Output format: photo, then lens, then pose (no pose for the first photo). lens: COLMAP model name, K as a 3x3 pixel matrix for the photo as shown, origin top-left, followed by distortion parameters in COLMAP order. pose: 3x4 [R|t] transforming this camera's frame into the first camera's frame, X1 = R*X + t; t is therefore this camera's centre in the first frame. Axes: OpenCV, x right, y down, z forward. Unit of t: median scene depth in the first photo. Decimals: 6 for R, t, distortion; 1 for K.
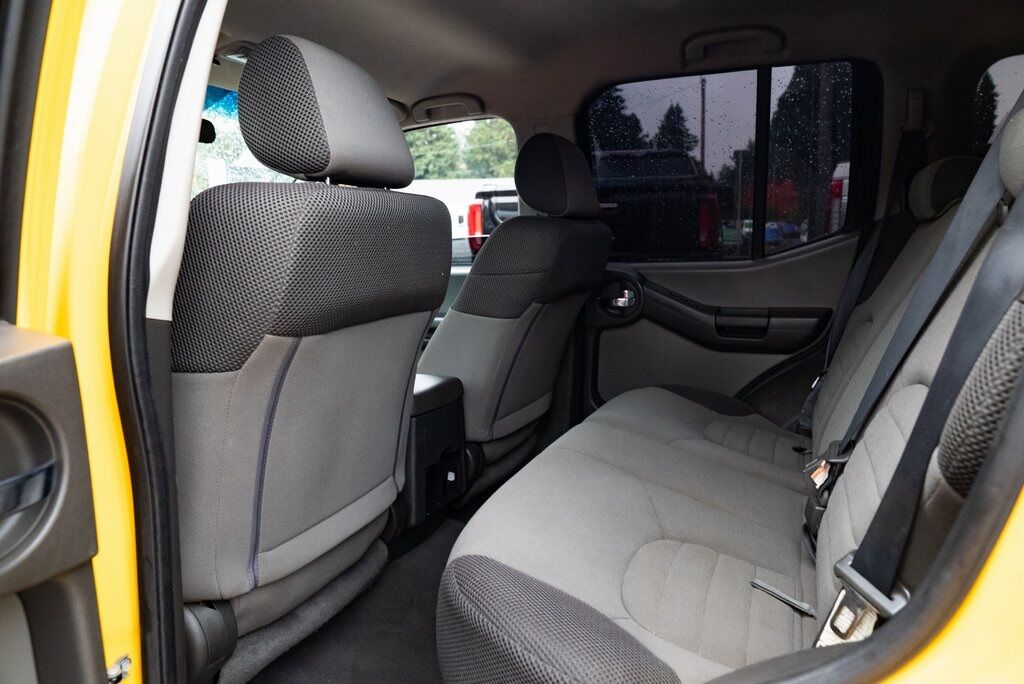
lens RADIAL K [[695.1, 0, 512.0], [0, 695.1, 342.0], [0, 0, 1]] dist [-0.043004, 0.026802]
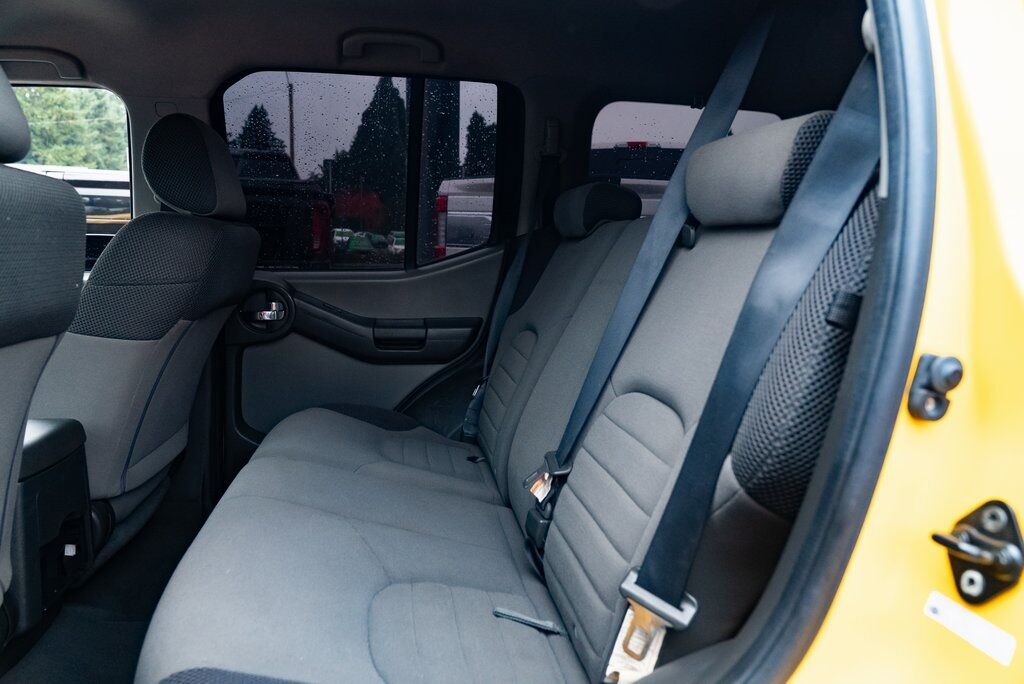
lens RADIAL K [[695.1, 0, 512.0], [0, 695.1, 342.0], [0, 0, 1]] dist [-0.043004, 0.026802]
pose [[0.839099, -0.037679, 0.542673, -0.077027], [0.043122, 0.999066, 0.002690, -0.014419], [-0.542267, 0.021144, 0.839940, 0.100571]]
